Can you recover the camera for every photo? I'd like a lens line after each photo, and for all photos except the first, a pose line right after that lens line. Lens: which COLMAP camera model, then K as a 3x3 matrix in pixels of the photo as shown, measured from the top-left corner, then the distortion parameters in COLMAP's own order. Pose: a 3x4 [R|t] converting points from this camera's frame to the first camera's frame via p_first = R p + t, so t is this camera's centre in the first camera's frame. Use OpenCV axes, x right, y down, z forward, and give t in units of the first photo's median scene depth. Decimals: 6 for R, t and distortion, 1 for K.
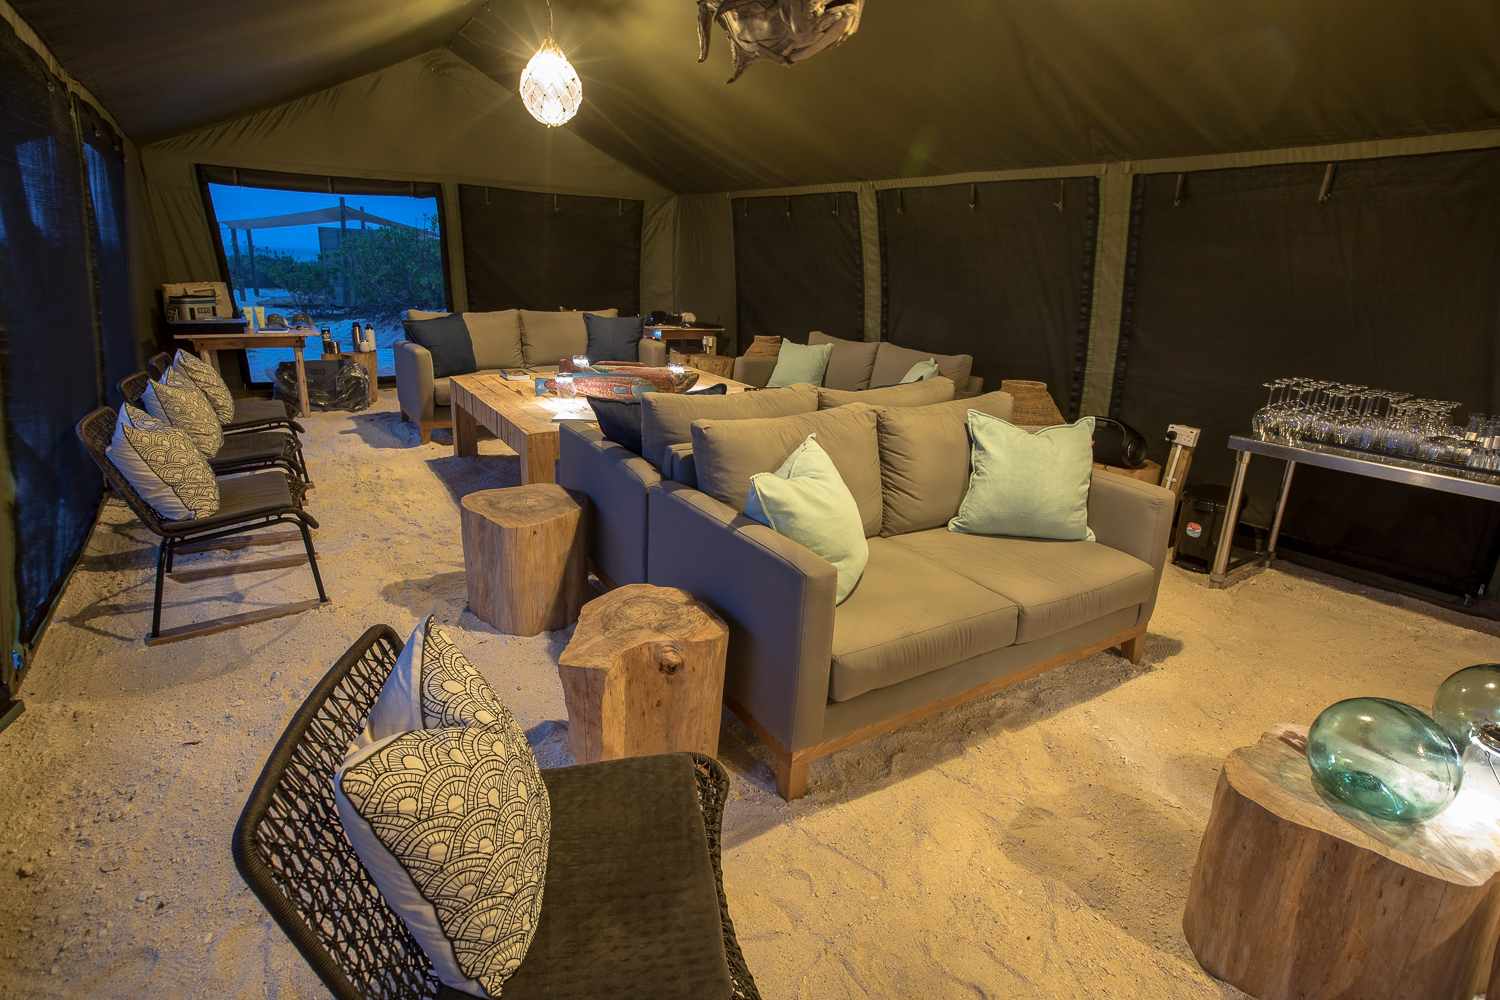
lens RADIAL K [[770.2, 0, 750.0], [0, 770.2, 500.0], [0, 0, 1]] dist [-0.044671, 0.037266]
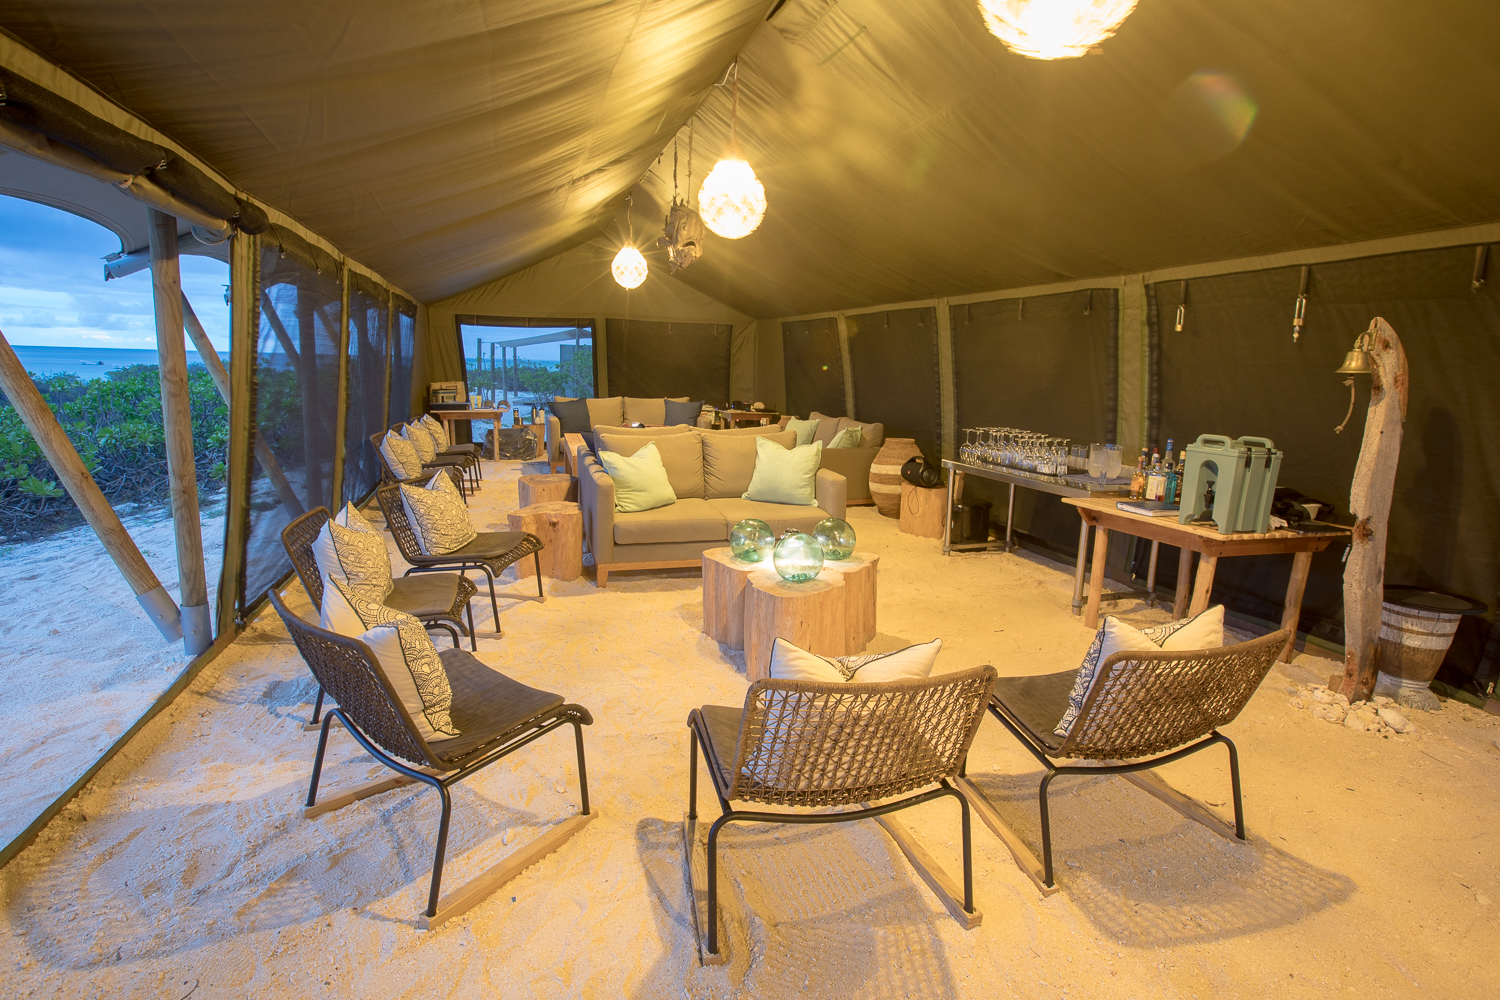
lens RADIAL K [[744.8, 0, 750.0], [0, 744.8, 500.0], [0, 0, 1]] dist [-0.000317, 0.000002]
pose [[0.962102, 0.031846, -0.270822, 0.367809], [-0.065855, 0.990895, -0.117432, 0.122418], [0.264617, 0.130817, 0.955440, -0.362019]]
